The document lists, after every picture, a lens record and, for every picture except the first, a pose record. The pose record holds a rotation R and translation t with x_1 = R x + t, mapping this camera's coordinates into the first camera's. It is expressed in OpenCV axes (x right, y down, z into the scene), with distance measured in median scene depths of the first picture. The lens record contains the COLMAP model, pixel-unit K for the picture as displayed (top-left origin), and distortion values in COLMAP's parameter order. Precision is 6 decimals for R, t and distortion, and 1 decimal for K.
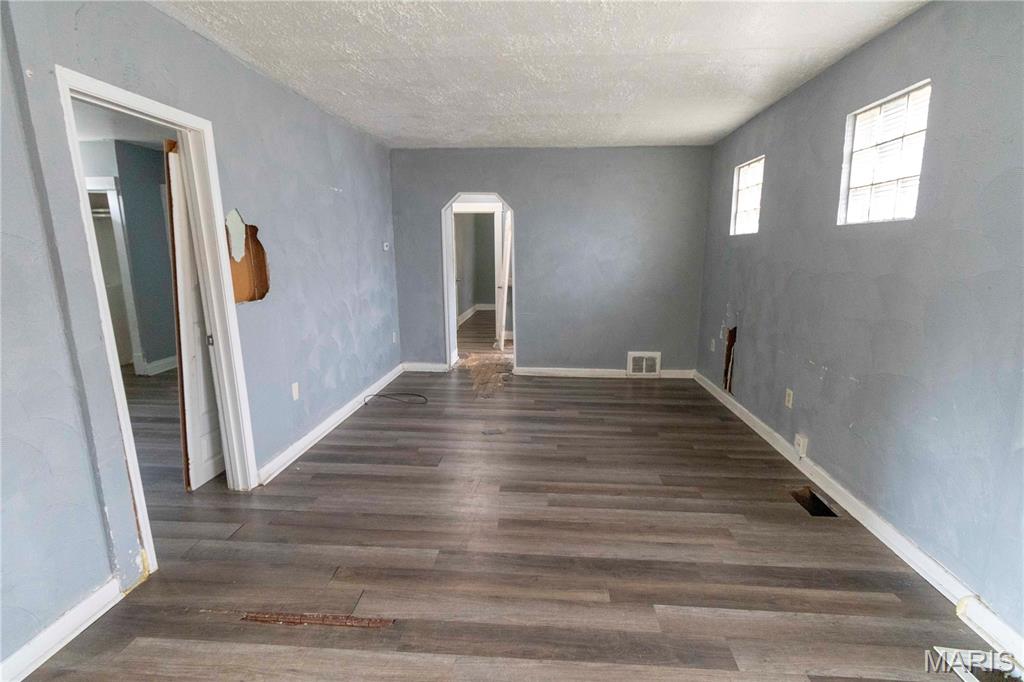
lens RADIAL K [[471.7, 0, 514.8], [0, 471.7, 339.3], [0, 0, 1]] dist [-0.001686, 0.000861]
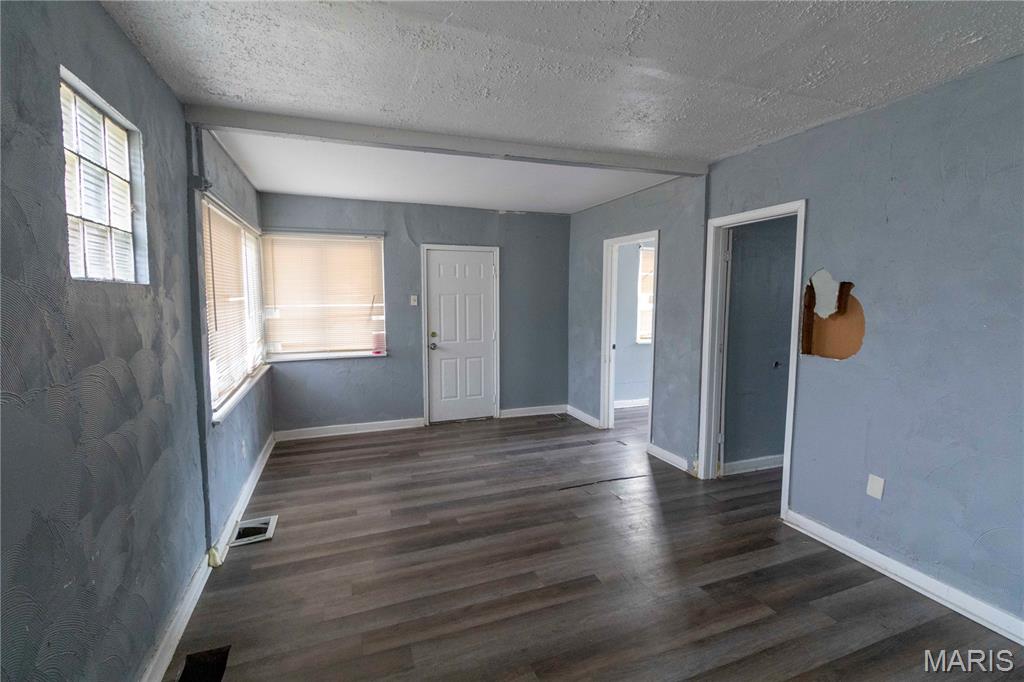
lens RADIAL K [[471.7, 0, 514.8], [0, 471.7, 339.3], [0, 0, 1]] dist [-0.001686, 0.000861]
pose [[-0.907511, 0.046512, -0.417445, 0.491908], [-0.072629, 0.961502, 0.265025, -0.361369], [0.413701, 0.270832, -0.869196, 1.711391]]
